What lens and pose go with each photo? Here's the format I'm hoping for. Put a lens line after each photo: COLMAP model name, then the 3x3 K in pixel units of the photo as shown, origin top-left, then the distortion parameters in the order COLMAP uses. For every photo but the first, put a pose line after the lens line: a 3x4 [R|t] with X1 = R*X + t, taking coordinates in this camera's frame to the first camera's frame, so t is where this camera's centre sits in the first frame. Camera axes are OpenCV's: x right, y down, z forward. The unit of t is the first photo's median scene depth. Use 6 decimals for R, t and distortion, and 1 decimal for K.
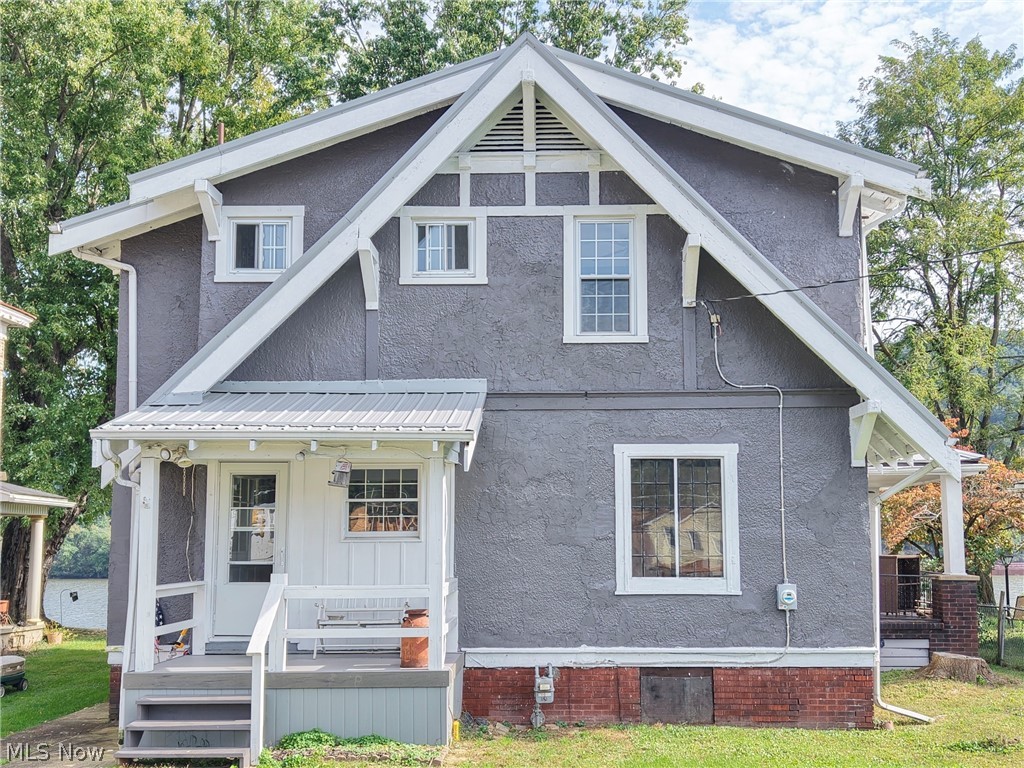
lens RADIAL K [[684.0, 0, 512.0], [0, 684.0, 384.0], [0, 0, 1]] dist [0.082159, -0.119922]
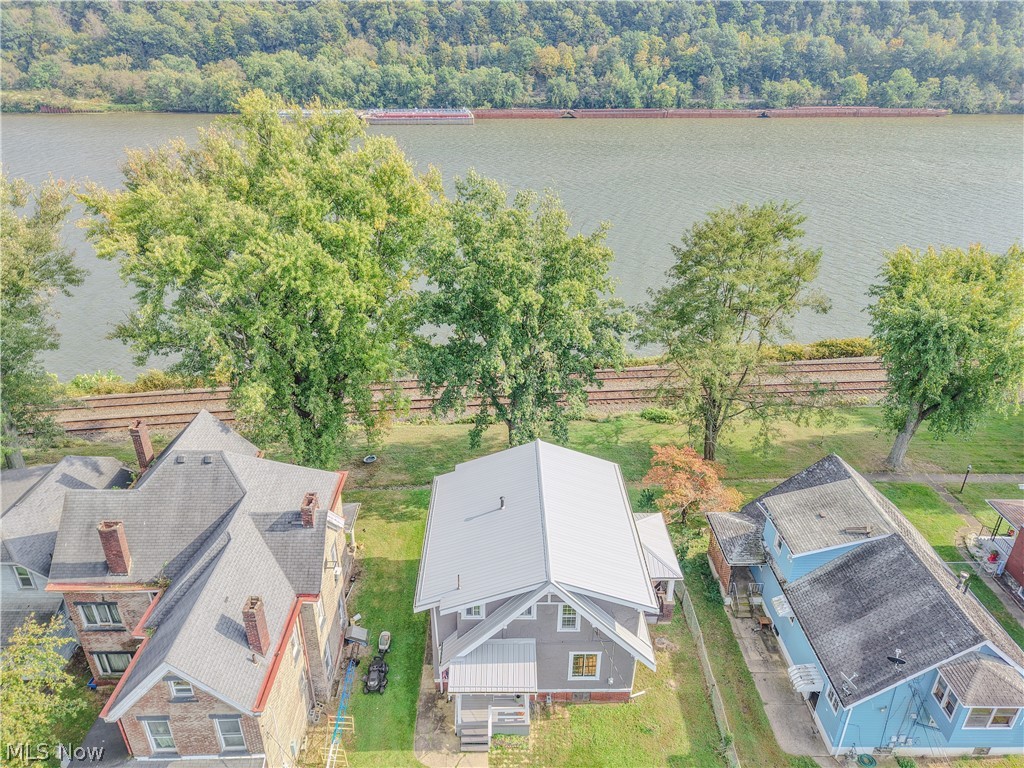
lens RADIAL K [[684.0, 0, 512.0], [0, 684.0, 384.0], [0, 0, 1]] dist [0.082159, -0.119922]
pose [[0.999793, -0.001523, 0.020289, -0.240278], [-0.008708, 0.869221, 0.494347, -3.080659], [-0.018388, -0.494422, 0.869028, -1.566935]]
